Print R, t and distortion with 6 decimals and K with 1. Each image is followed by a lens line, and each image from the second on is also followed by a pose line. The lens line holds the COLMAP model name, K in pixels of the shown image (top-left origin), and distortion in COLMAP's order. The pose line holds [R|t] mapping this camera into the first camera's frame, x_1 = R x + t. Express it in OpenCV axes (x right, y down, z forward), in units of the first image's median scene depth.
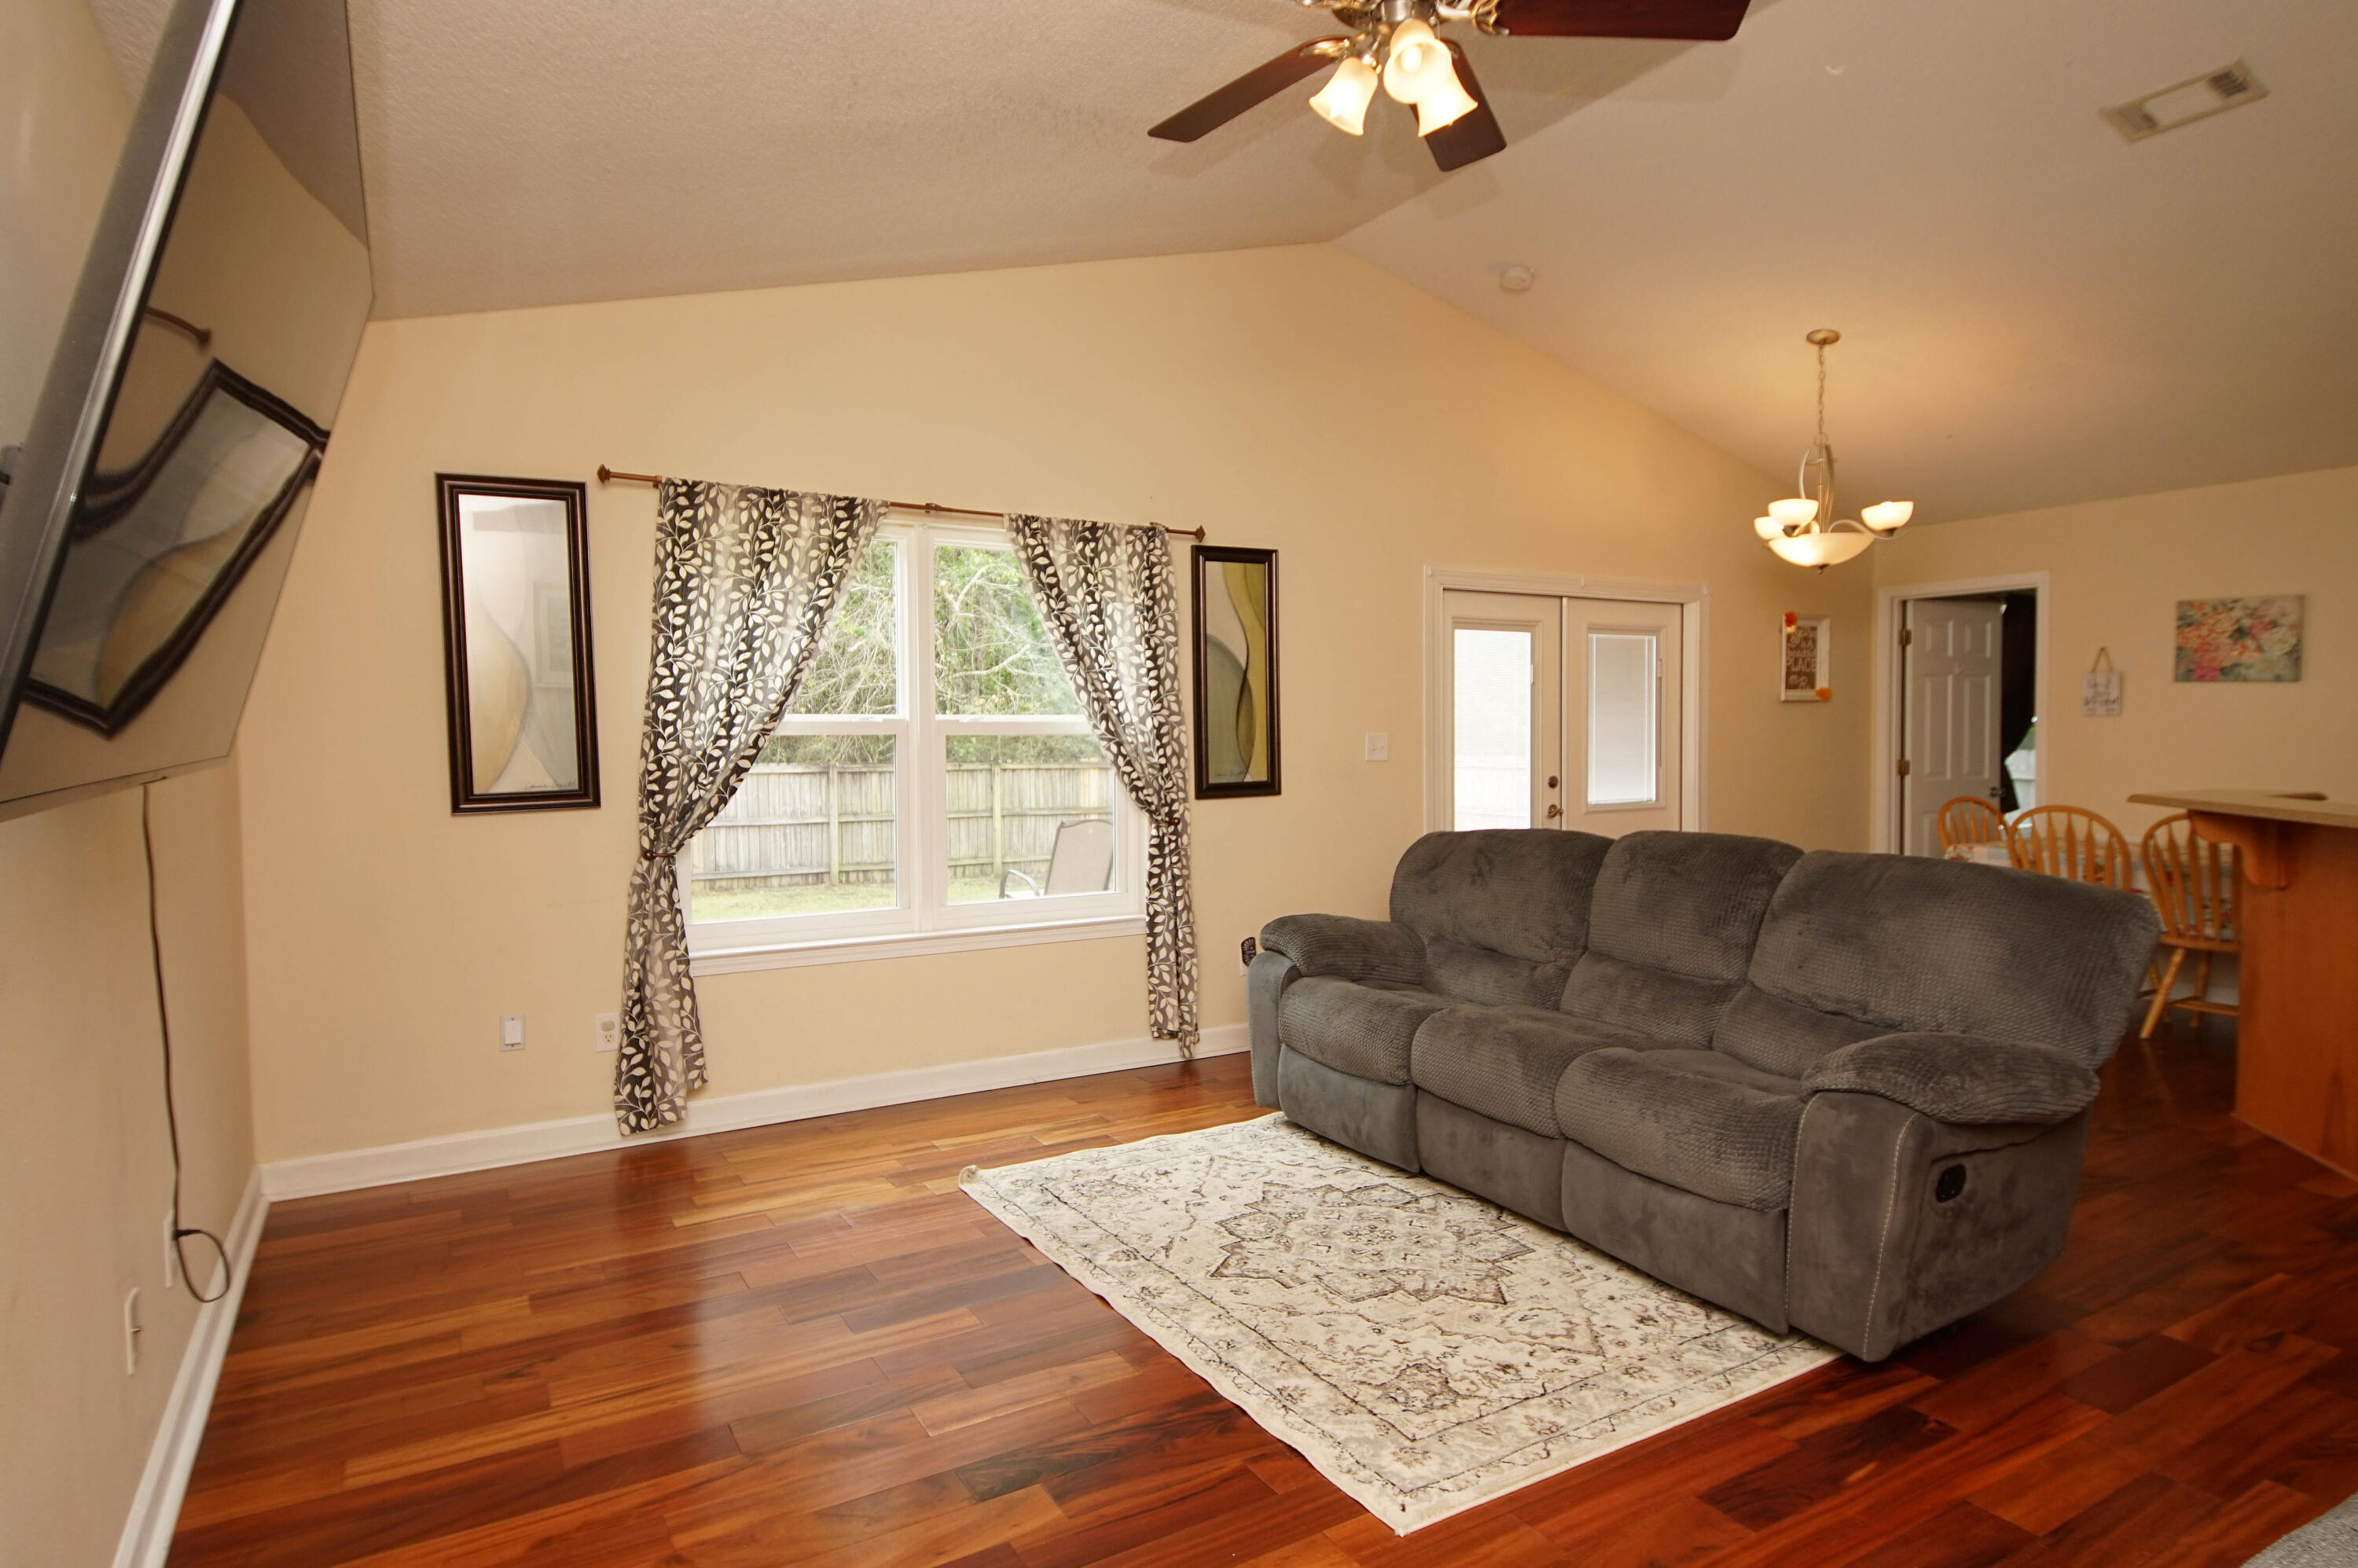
lens RADIAL K [[1306.6, 0, 1163.5], [0, 1306.6, 784.5], [0, 0, 1]] dist [0.045647, -0.042154]
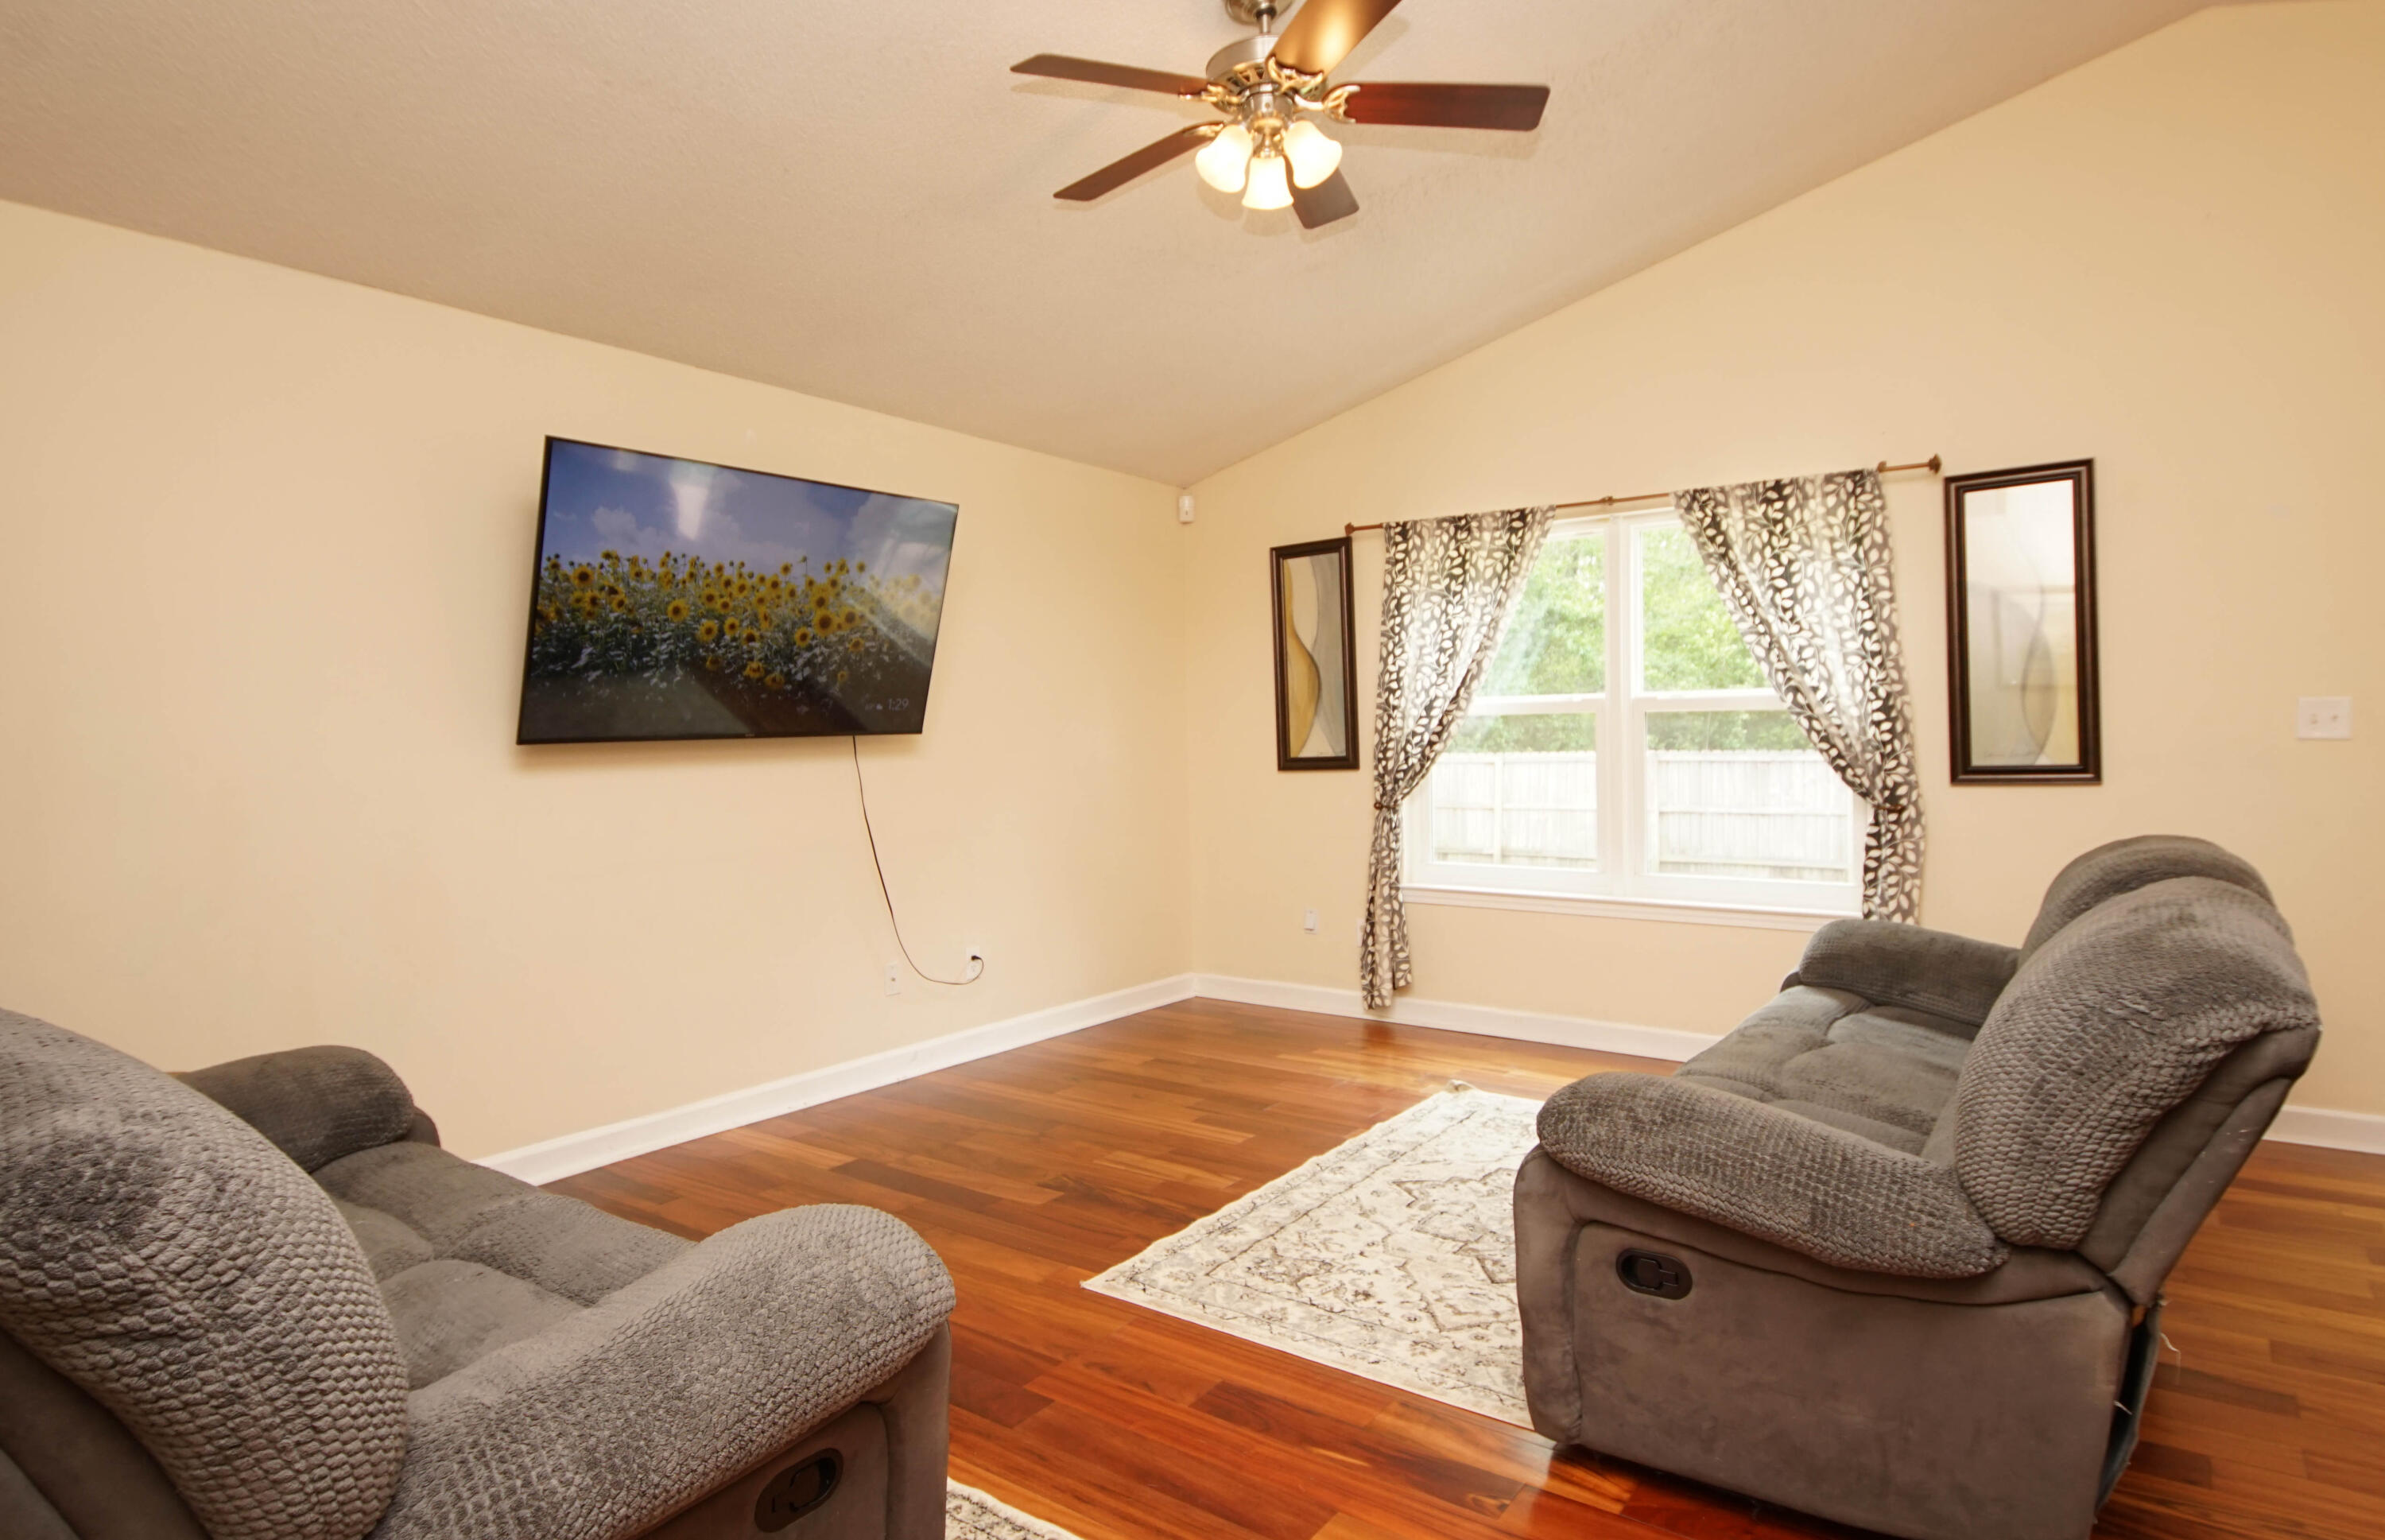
lens RADIAL K [[1291.9, 0, 1153.0], [0, 1291.9, 794.2], [0, 0, 1]] dist [-0.002103, -0.000278]
pose [[0.379746, 0.039451, -0.924249, 0.721394], [-0.024011, 0.999174, 0.032783, 0.003708], [0.924779, 0.009743, 0.380379, 0.275414]]
